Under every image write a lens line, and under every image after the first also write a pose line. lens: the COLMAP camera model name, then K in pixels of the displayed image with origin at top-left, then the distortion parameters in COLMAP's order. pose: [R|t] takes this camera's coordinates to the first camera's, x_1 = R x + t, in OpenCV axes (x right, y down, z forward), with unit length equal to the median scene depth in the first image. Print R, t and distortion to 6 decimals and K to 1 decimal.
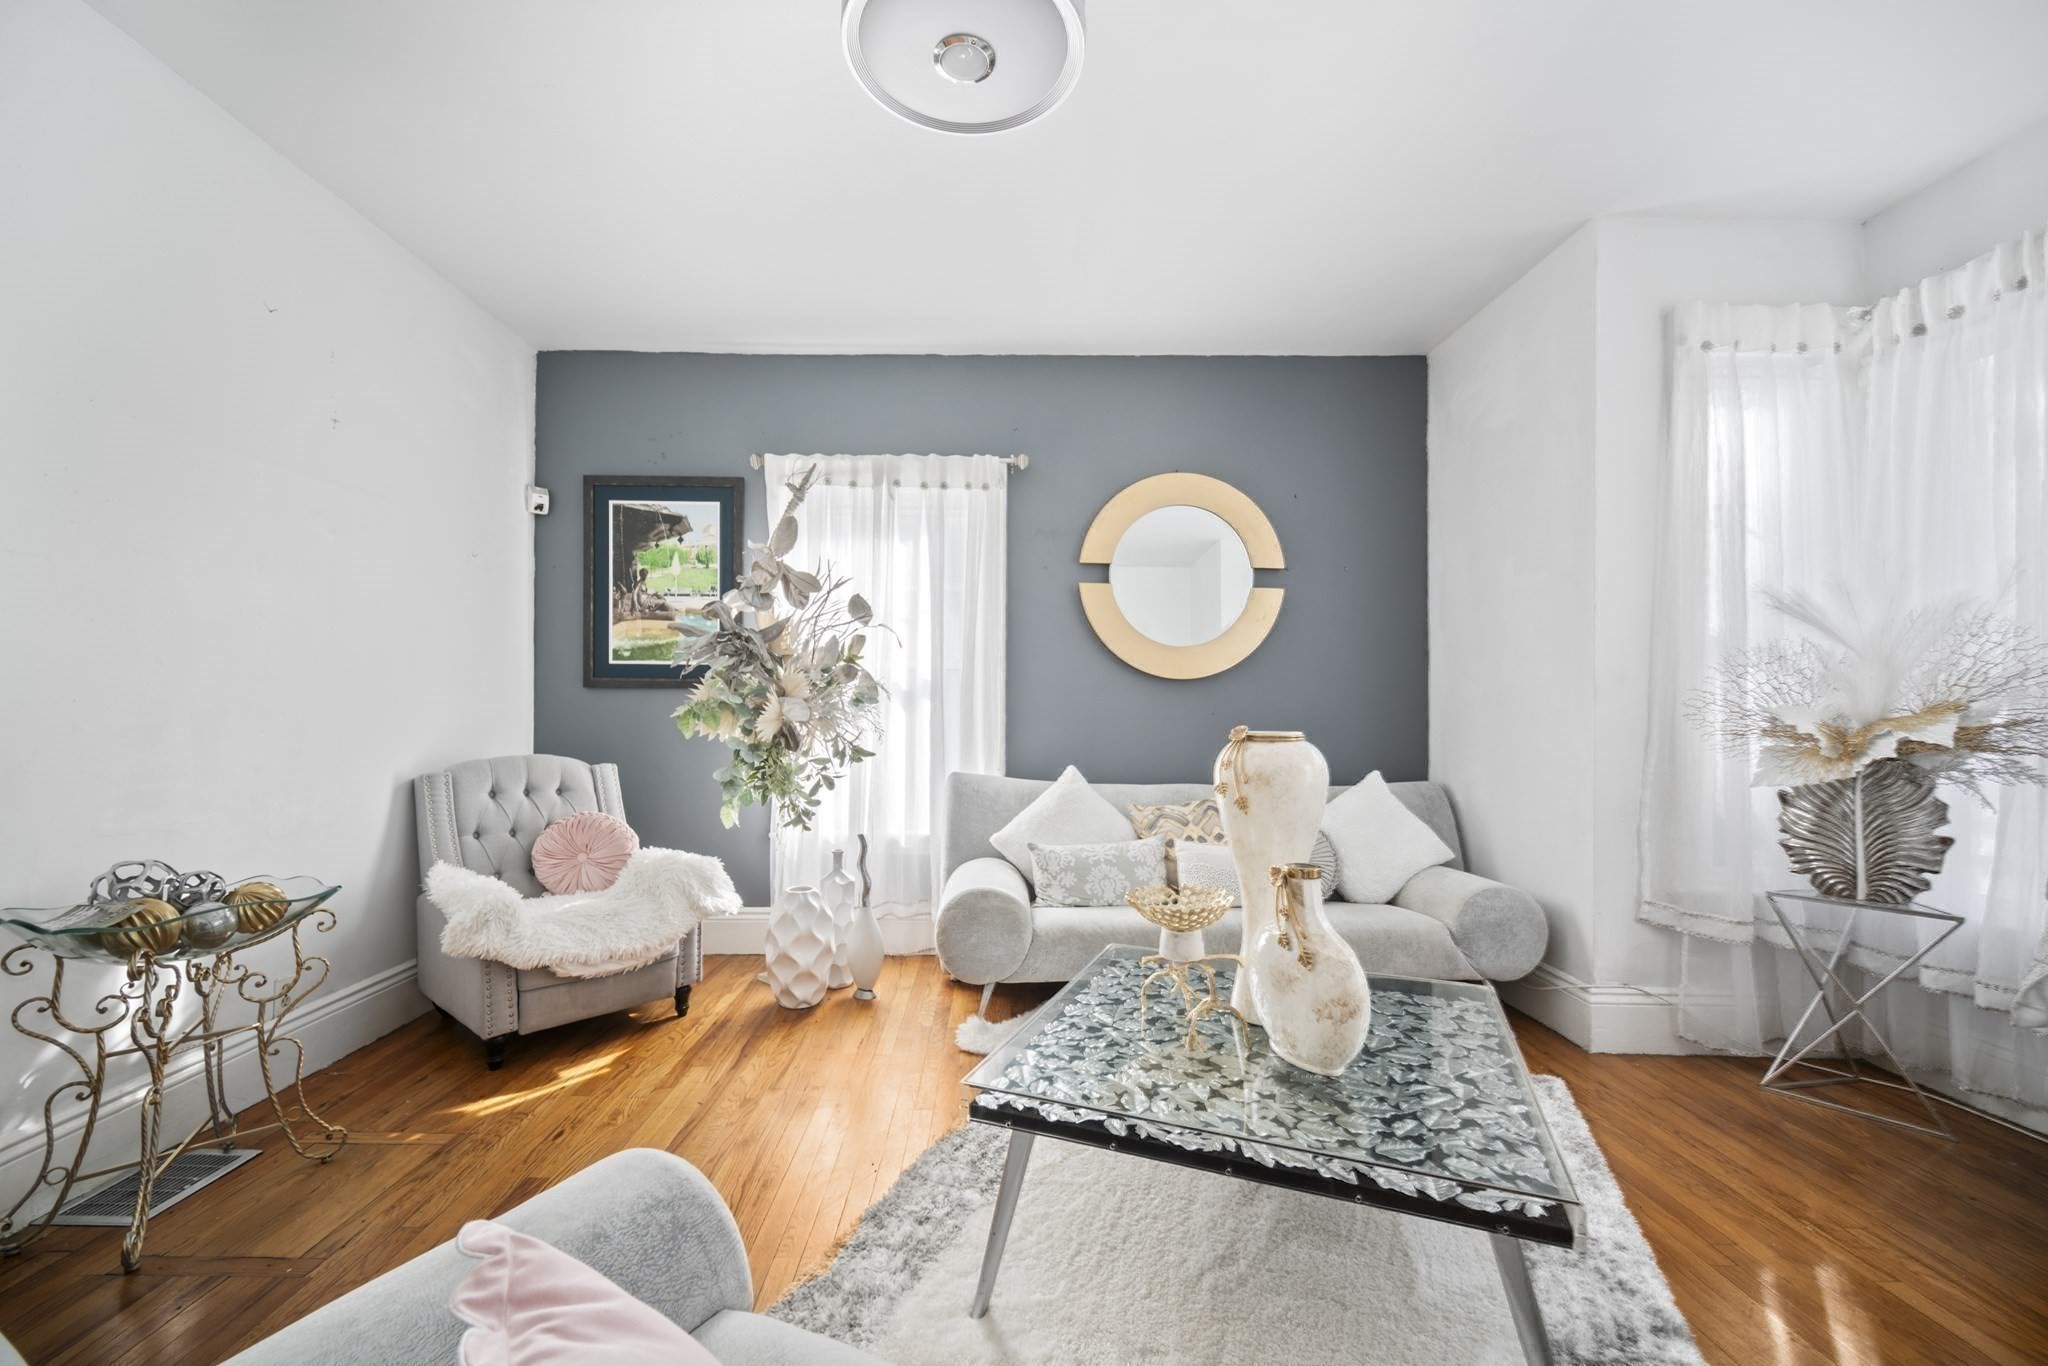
lens RADIAL K [[824.5, 0, 1007.5], [0, 824.5, 710.5], [0, 0, 1]] dist [-0.000733, -0.000380]
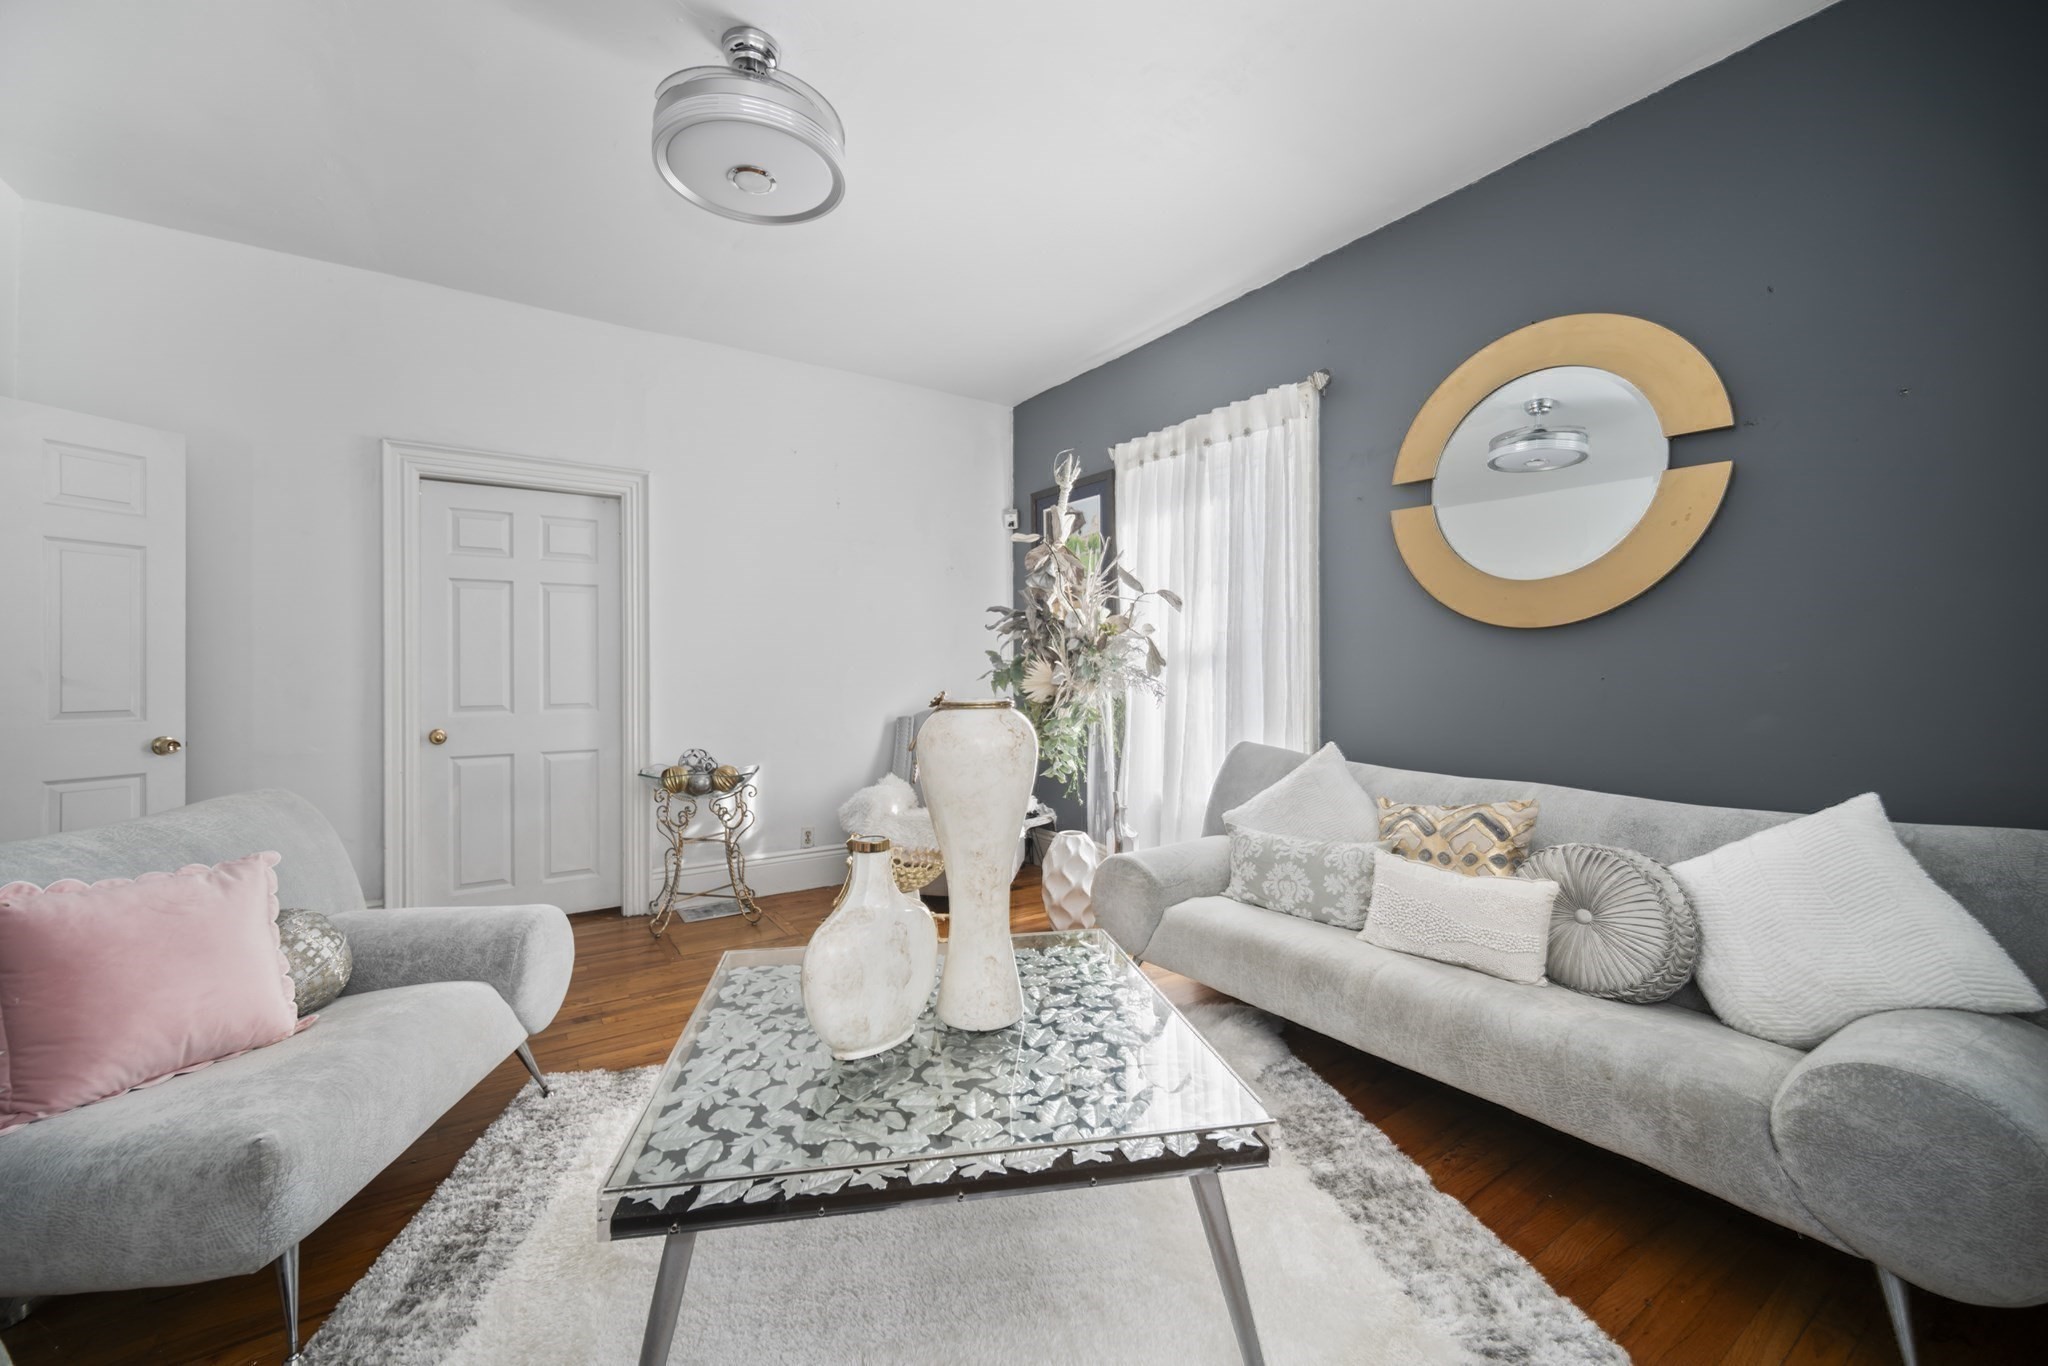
lens RADIAL K [[824.5, 0, 1017.9], [0, 824.5, 675.9], [0, 0, 1]] dist [-0.000733, -0.000380]
pose [[0.536653, -0.001928, -0.843801, 0.570433], [0.004317, 0.999991, 0.000461, -0.000392], [0.843792, -0.003890, 0.536656, 0.288054]]
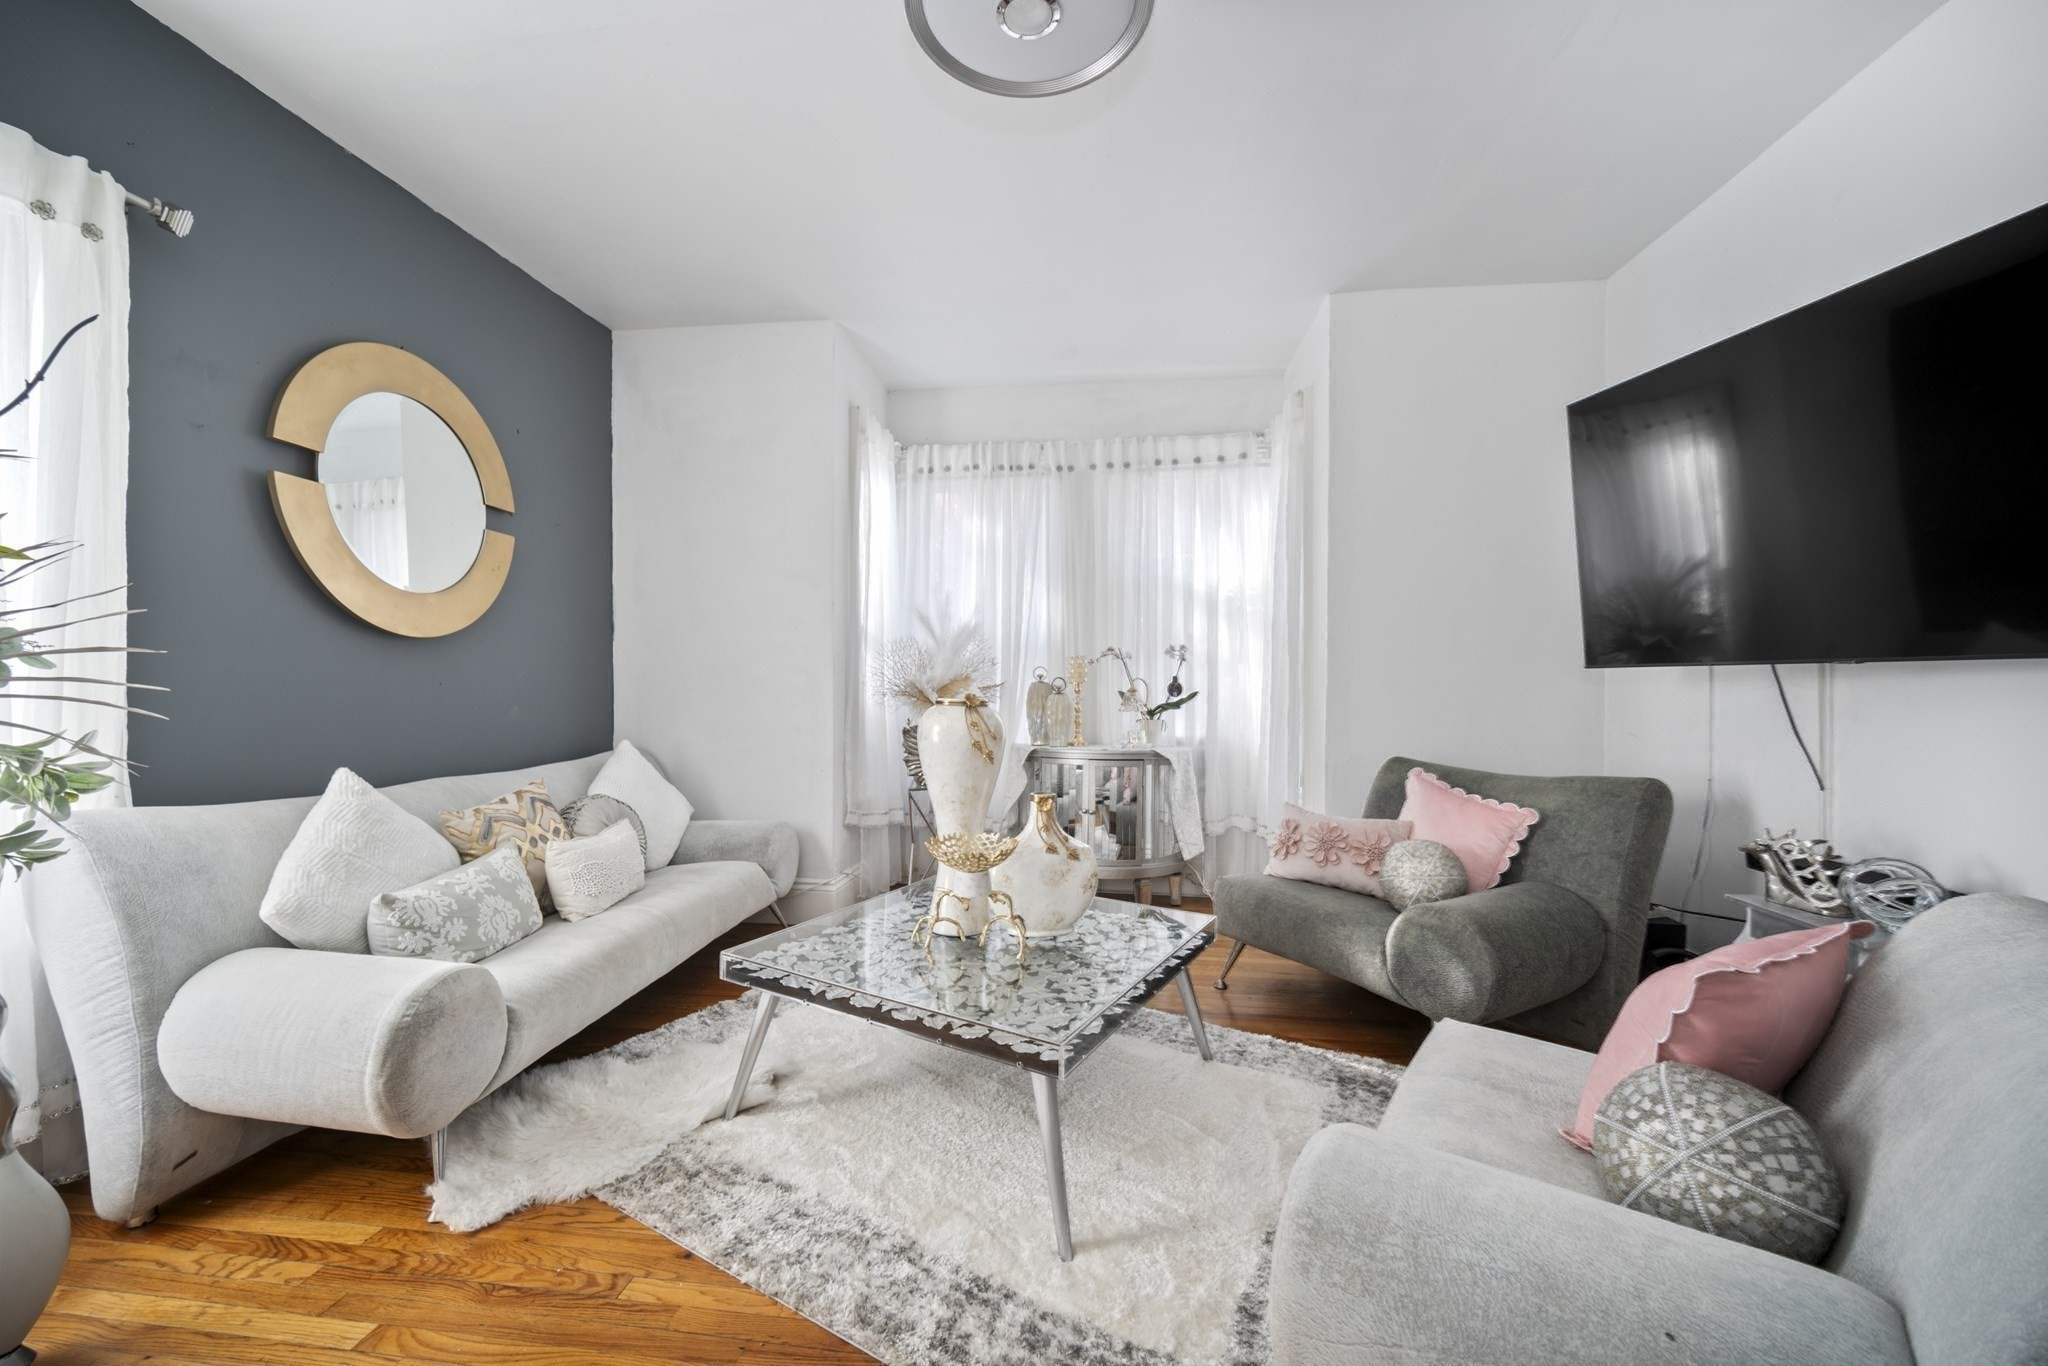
lens RADIAL K [[810.6, 0, 1020.7], [0, 810.6, 682.7], [0, 0, 1]] dist [-0.000677, -0.000076]
pose [[0.131205, -0.005964, 0.991337, -0.442948], [0.001913, 0.999982, 0.005763, -0.000511], [-0.991353, 0.001140, 0.131214, 0.385450]]
